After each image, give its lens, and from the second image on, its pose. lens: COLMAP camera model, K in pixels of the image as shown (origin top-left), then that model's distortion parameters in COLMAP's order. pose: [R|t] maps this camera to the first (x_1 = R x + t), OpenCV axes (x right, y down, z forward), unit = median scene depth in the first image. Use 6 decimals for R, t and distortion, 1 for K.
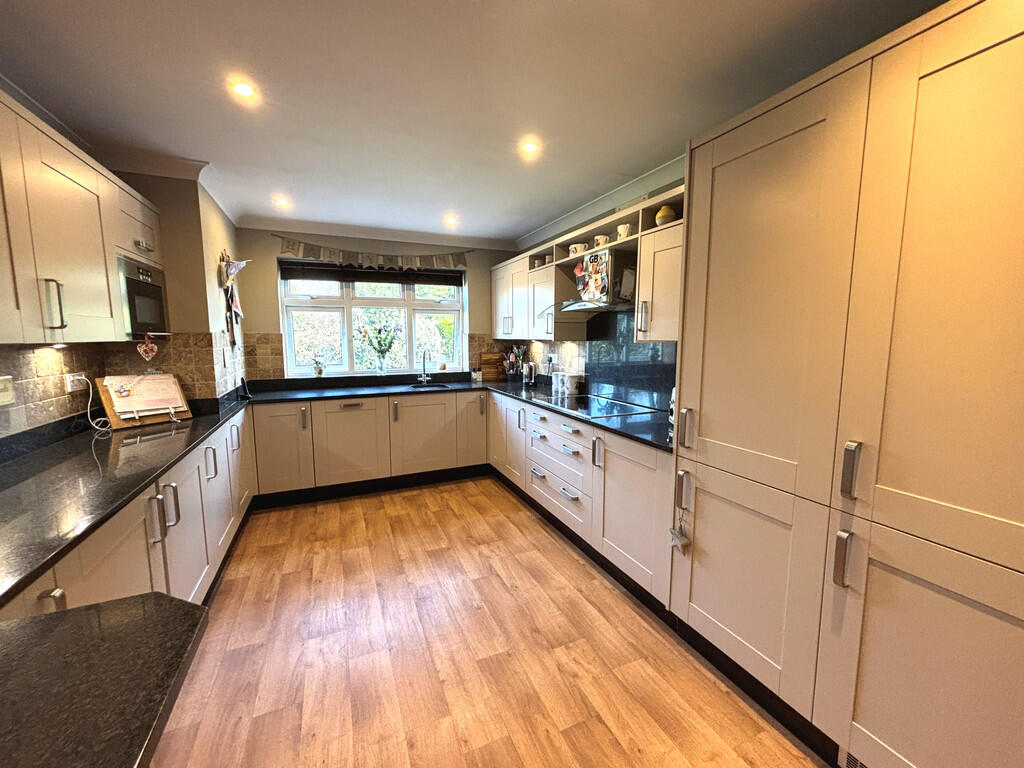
lens RADIAL K [[411.8, 0, 508.9], [0, 411.8, 383.7], [0, 0, 1]] dist [-0.001331, -0.000090]
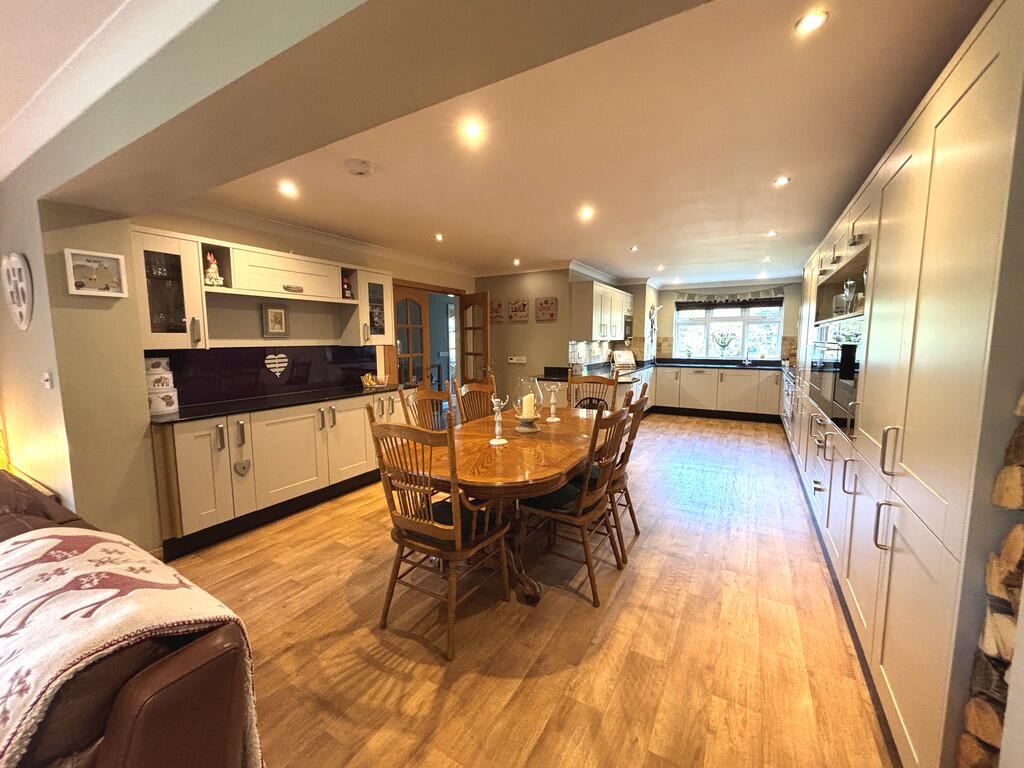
lens RADIAL K [[411.8, 0, 511.5], [0, 411.8, 382.8], [0, 0, 1]] dist [-0.001331, -0.000090]
pose [[0.590501, 0.082934, -0.802764, 0.663808], [-0.090020, 0.995267, 0.036604, 0.107669], [0.802000, 0.050650, 0.595172, -0.900685]]
